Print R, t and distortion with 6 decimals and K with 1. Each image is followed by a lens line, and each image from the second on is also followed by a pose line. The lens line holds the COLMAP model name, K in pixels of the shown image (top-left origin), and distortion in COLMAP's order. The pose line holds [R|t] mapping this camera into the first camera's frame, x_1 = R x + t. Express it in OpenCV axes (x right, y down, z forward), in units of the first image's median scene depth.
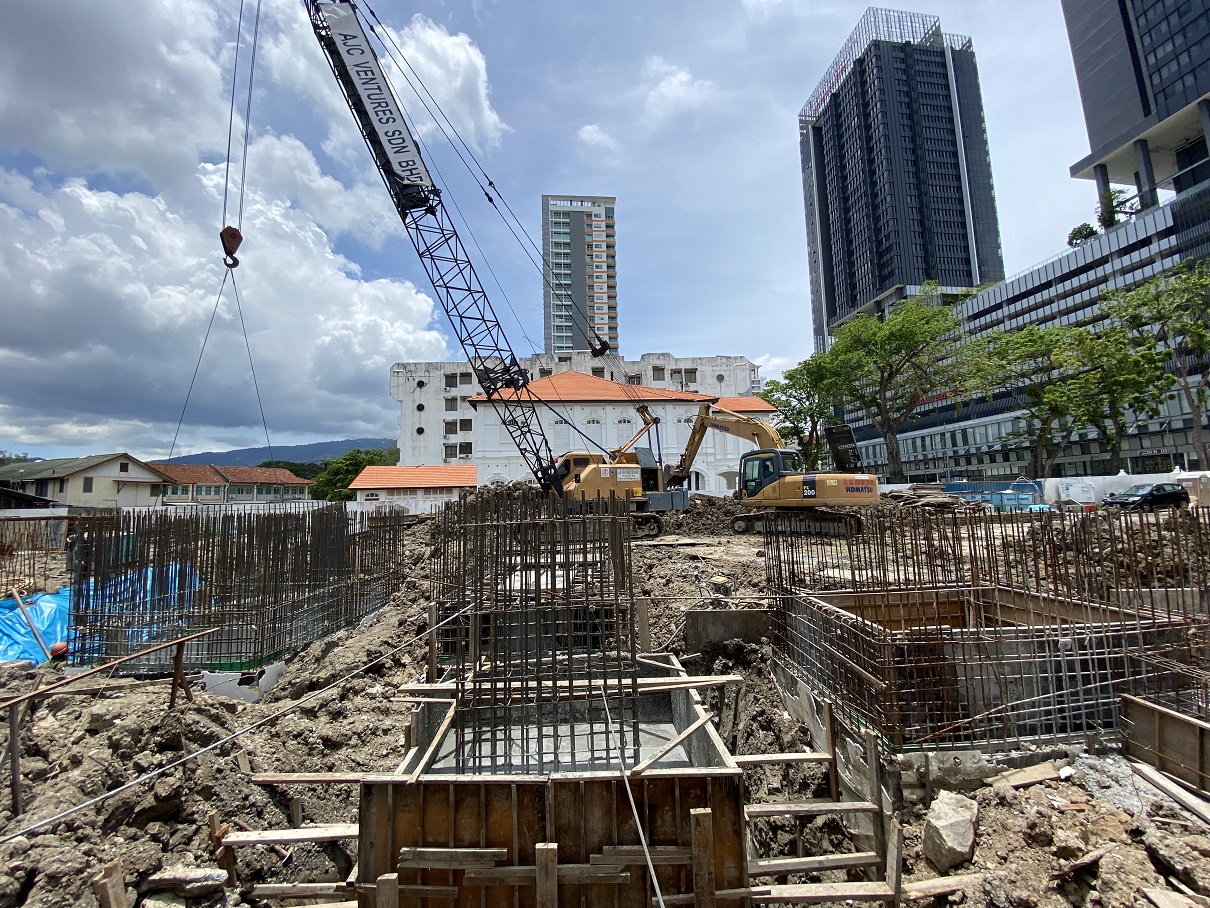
lens RADIAL K [[488.7, 0, 607.6], [0, 488.7, 452.0], [0, 0, 1]] dist [0.023048, -0.023946]
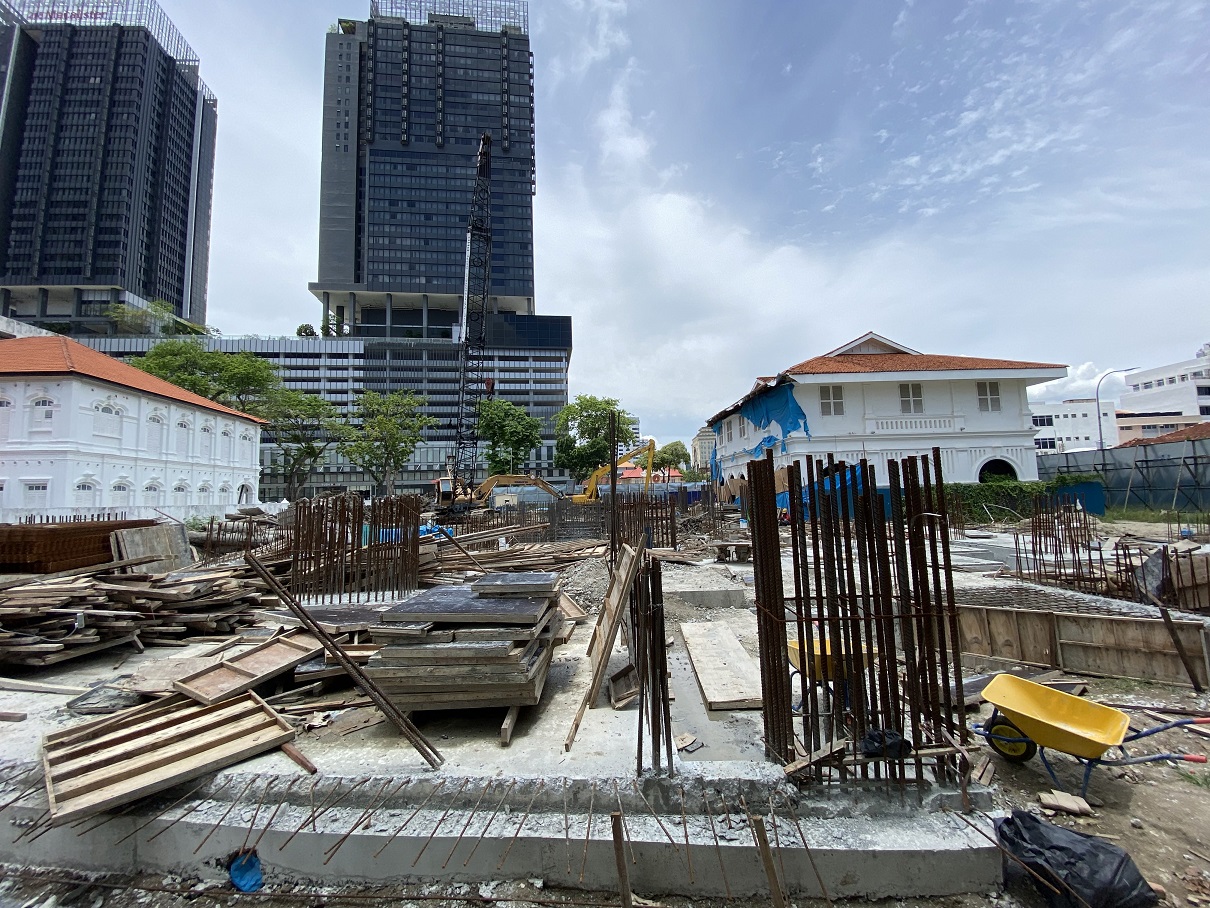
lens RADIAL K [[488.7, 0, 607.6], [0, 488.7, 452.0], [0, 0, 1]] dist [0.023048, -0.023946]
pose [[-0.015101, 0.119483, 0.992721, -0.450023], [-0.074172, 0.989965, -0.120280, 0.018483], [-0.997131, -0.075449, -0.006087, 0.089482]]
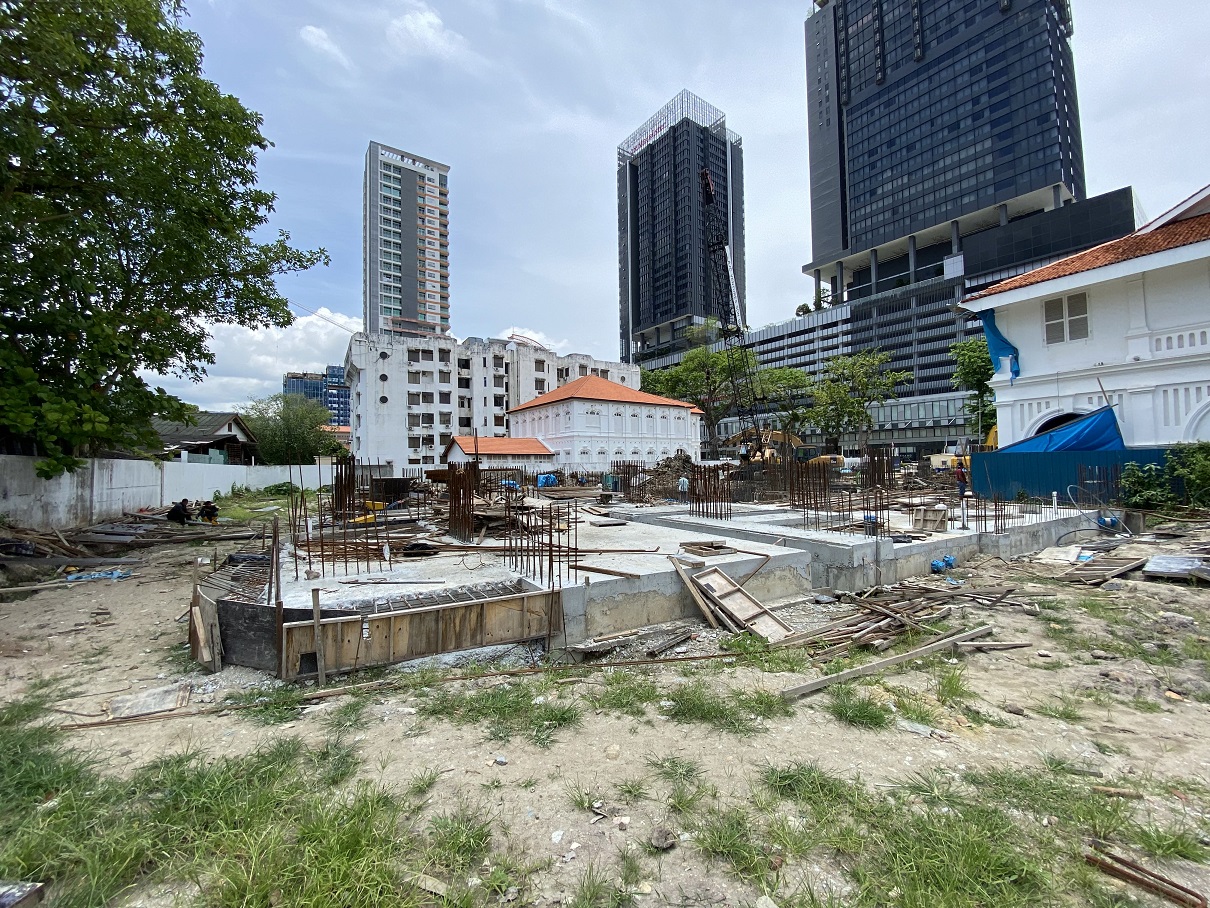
lens RADIAL K [[488.7, 0, 607.6], [0, 488.7, 452.0], [0, 0, 1]] dist [0.023048, -0.023946]
pose [[0.869859, 0.028497, 0.492477, -0.410653], [-0.058802, 0.997202, 0.046160, -0.005898], [-0.489783, -0.069111, 0.869101, -0.155345]]
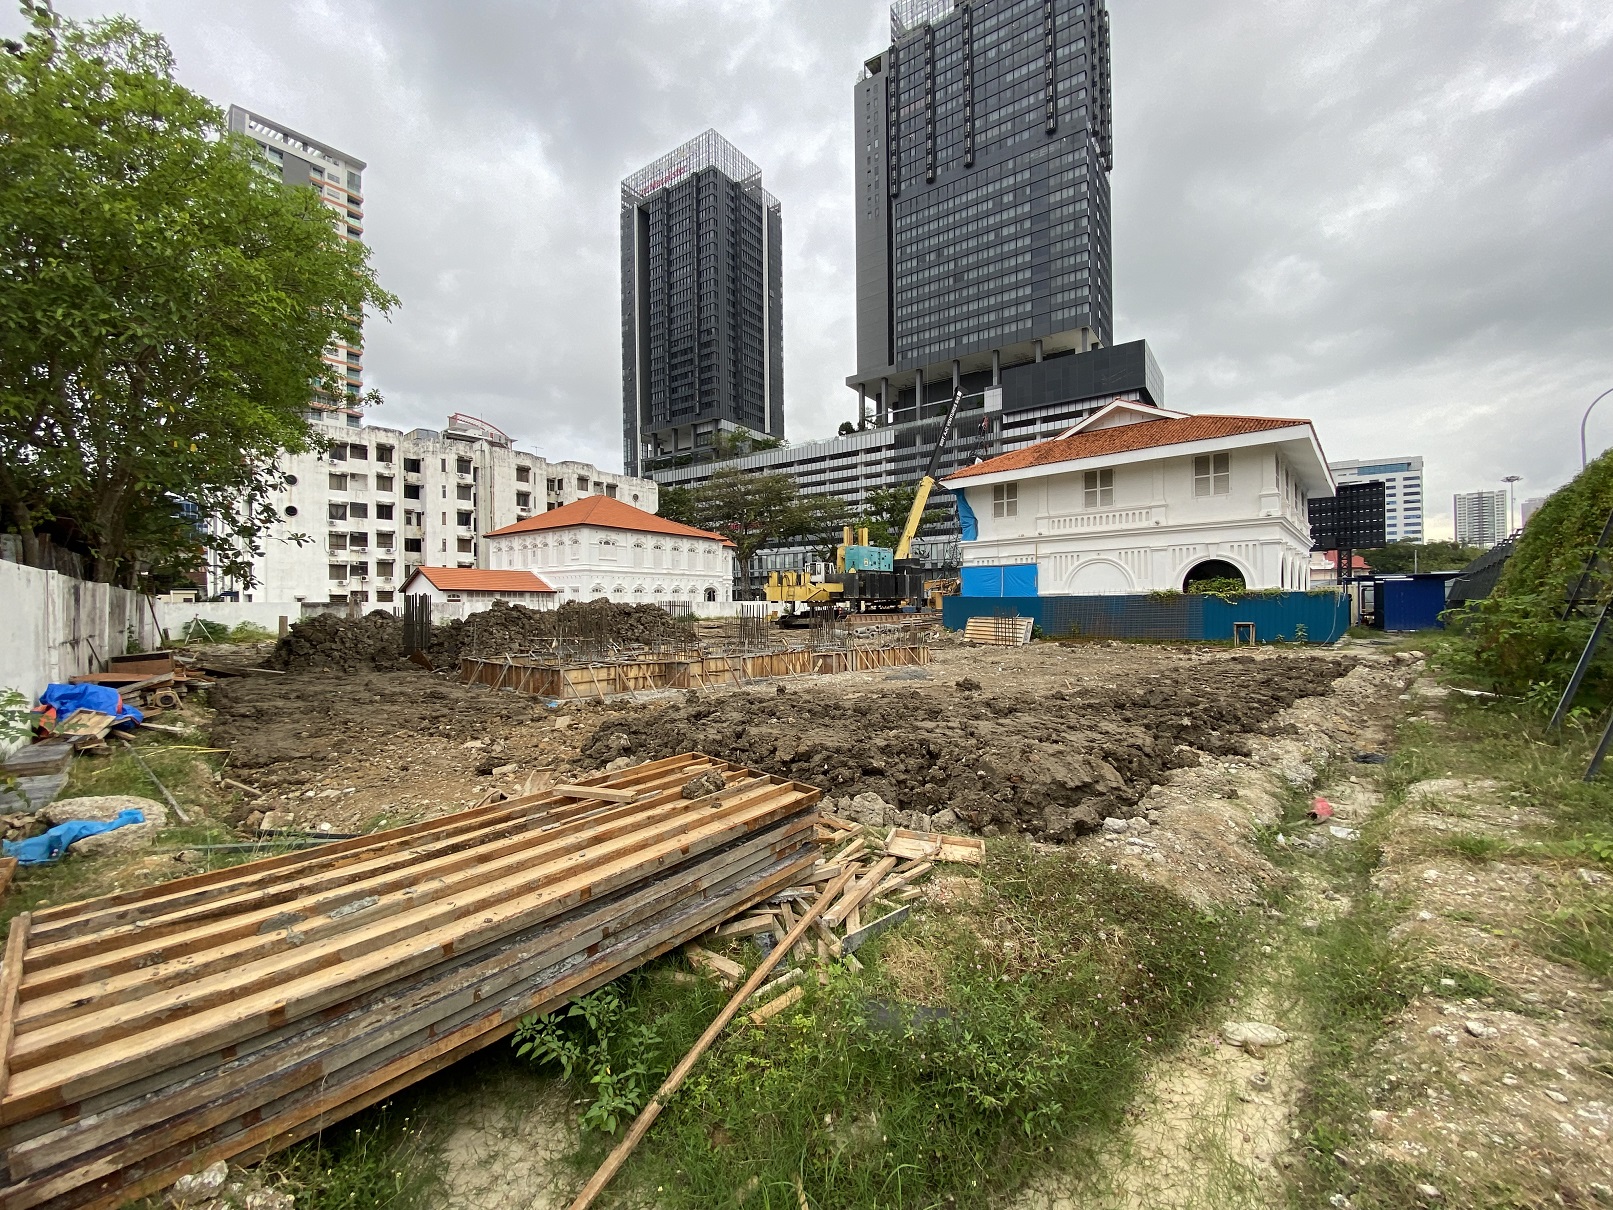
lens RADIAL K [[634.4, 0, 819.4], [0, 634.4, 621.6], [0, 0, 1]] dist [0.021104, -0.031857]
pose [[0.660171, 0.000891, 0.751115, -0.495466], [-0.084970, 0.993669, 0.073504, -0.011952], [-0.746294, -0.112348, 0.656067, -0.241462]]
